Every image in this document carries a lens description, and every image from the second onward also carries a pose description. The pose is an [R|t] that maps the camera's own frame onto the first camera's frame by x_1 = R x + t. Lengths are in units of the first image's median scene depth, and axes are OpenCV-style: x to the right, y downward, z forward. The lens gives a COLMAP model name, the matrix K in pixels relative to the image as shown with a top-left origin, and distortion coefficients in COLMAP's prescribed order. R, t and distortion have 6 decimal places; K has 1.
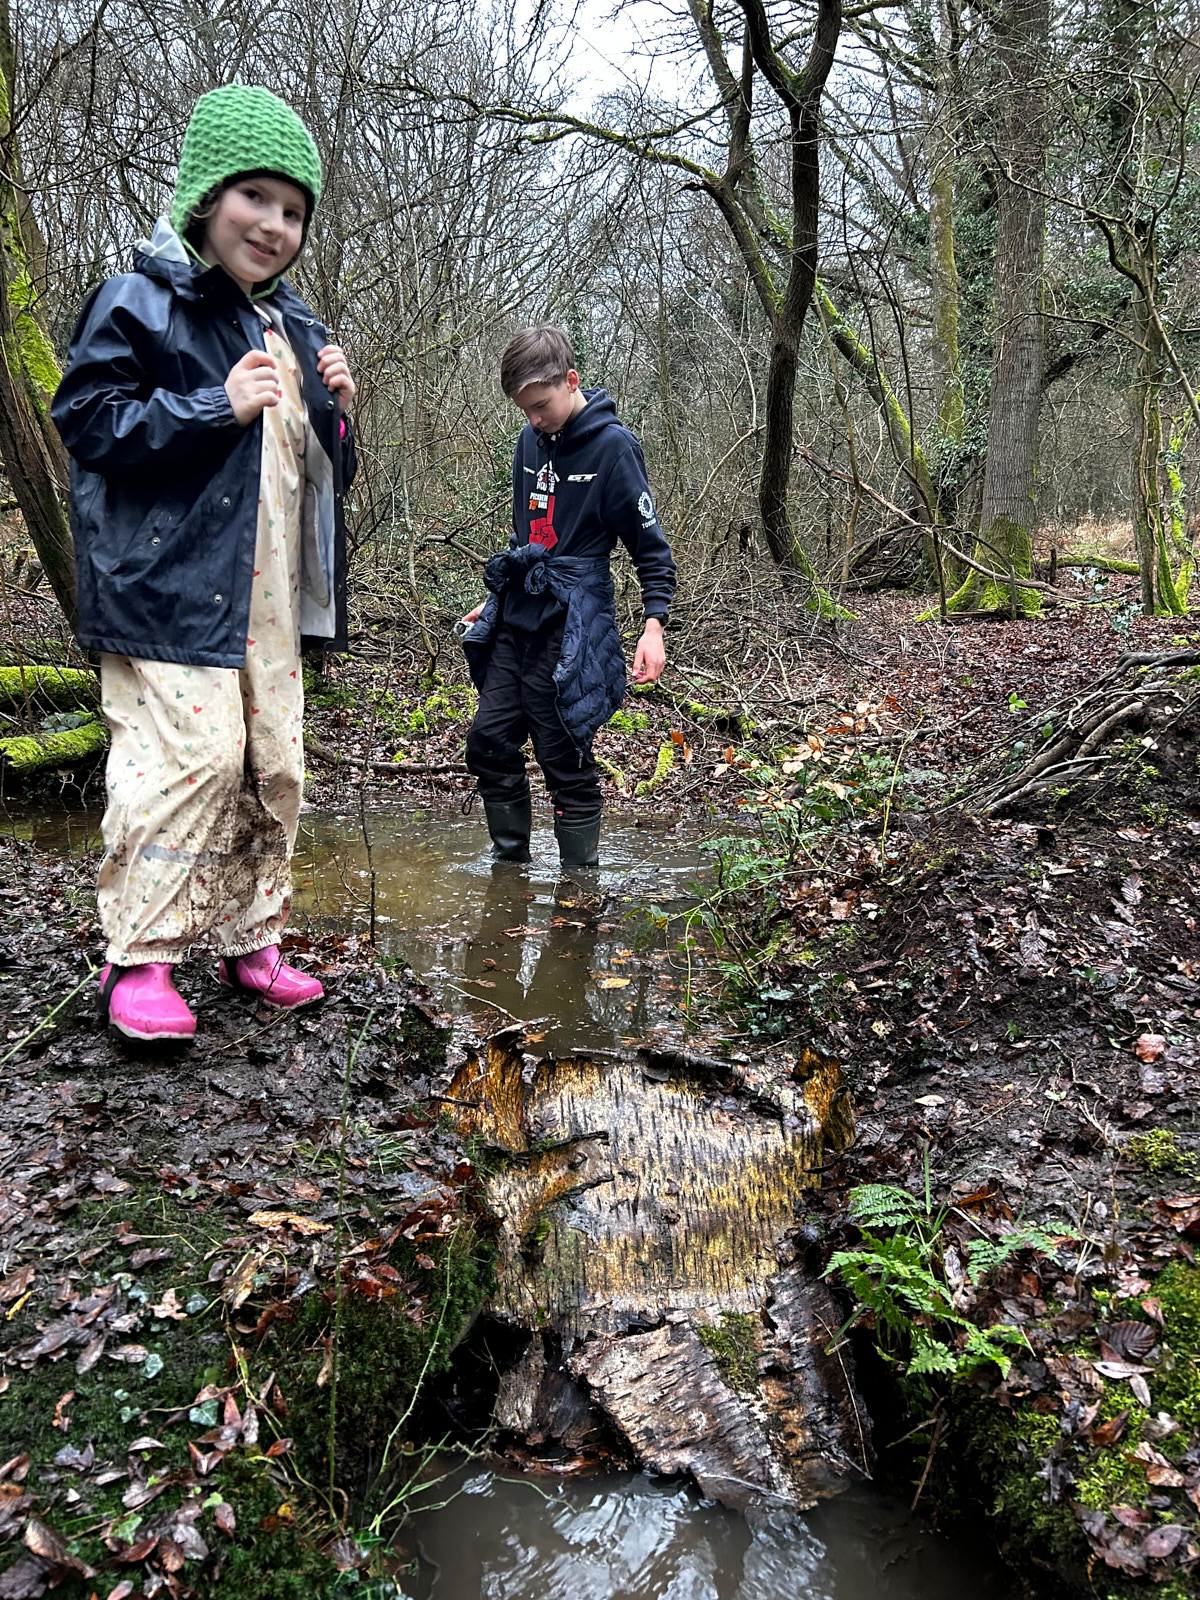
lens RADIAL K [[1163.1, 0, 577.5], [0, 1163.1, 821.0], [0, 0, 1]] dist [0.034878, -0.040432]
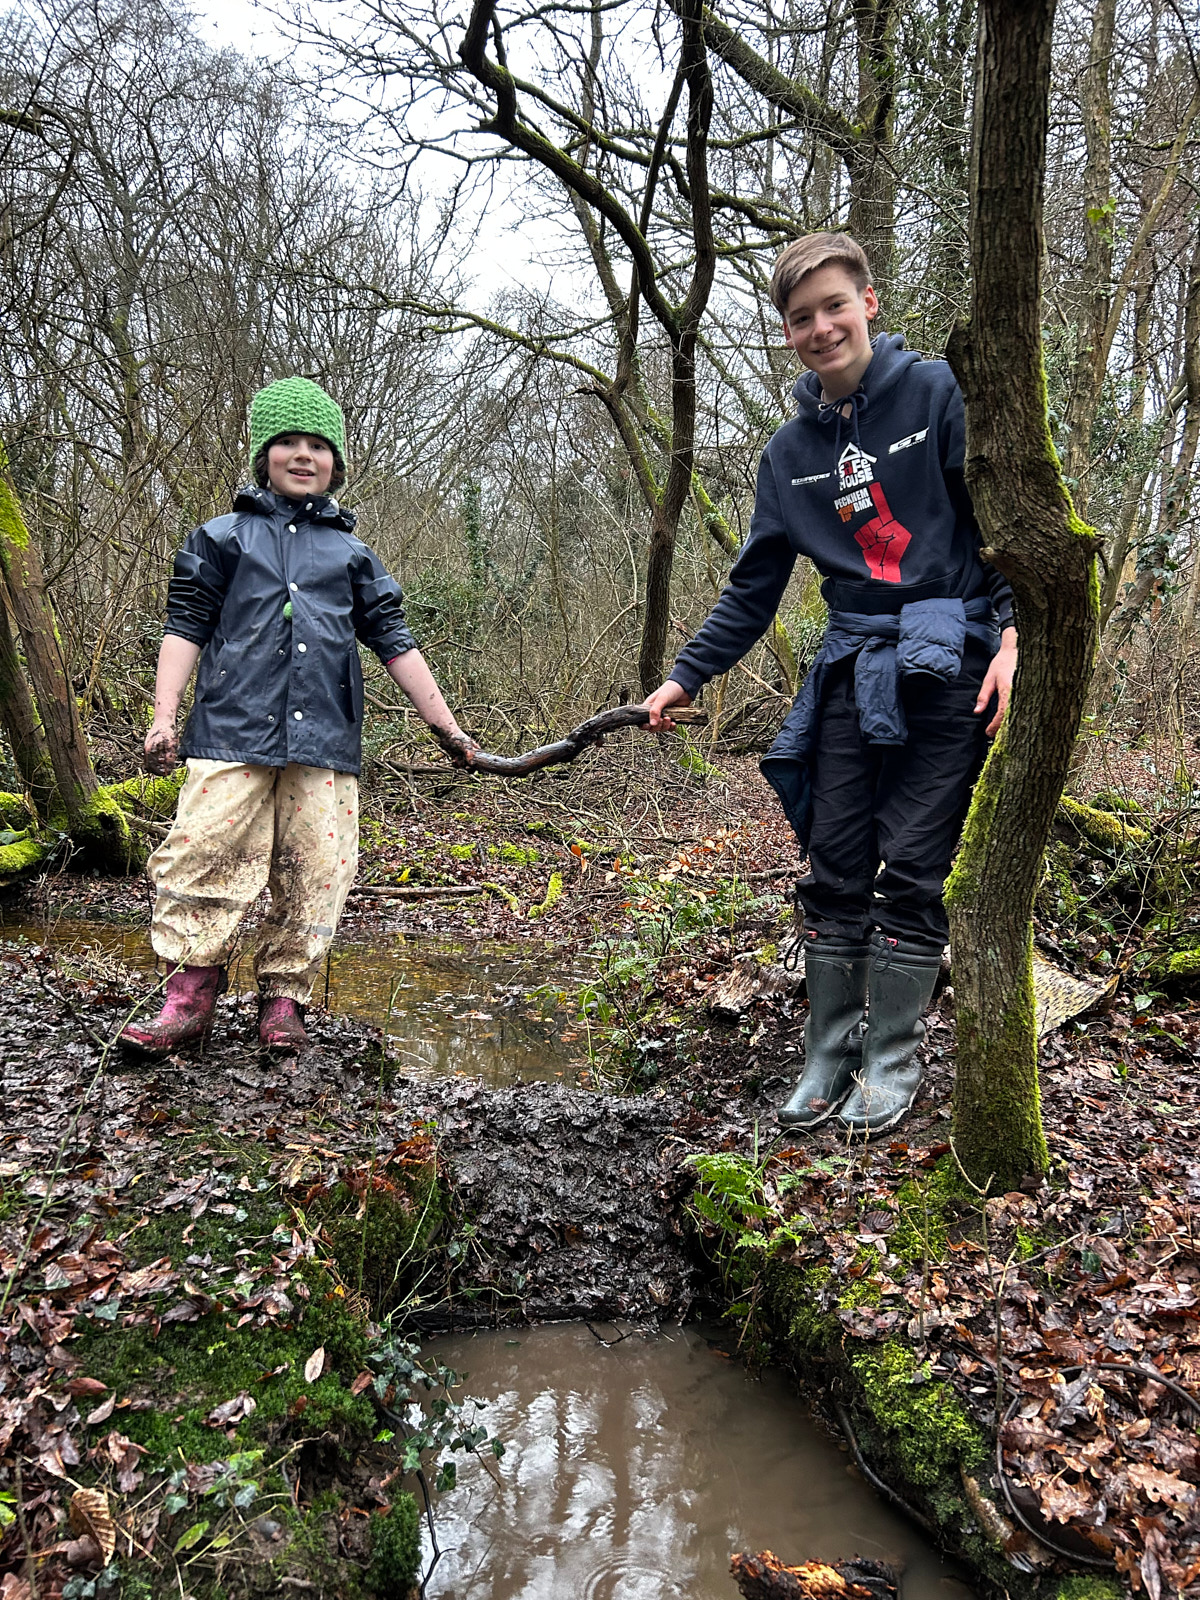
lens RADIAL K [[1163.1, 0, 577.5], [0, 1163.1, 821.0], [0, 0, 1]] dist [0.034878, -0.040432]
pose [[0.993964, 0.036541, 0.103447, -0.022589], [-0.022790, 0.991105, -0.131117, 0.031669], [-0.107318, 0.127968, 0.985955, -0.126376]]
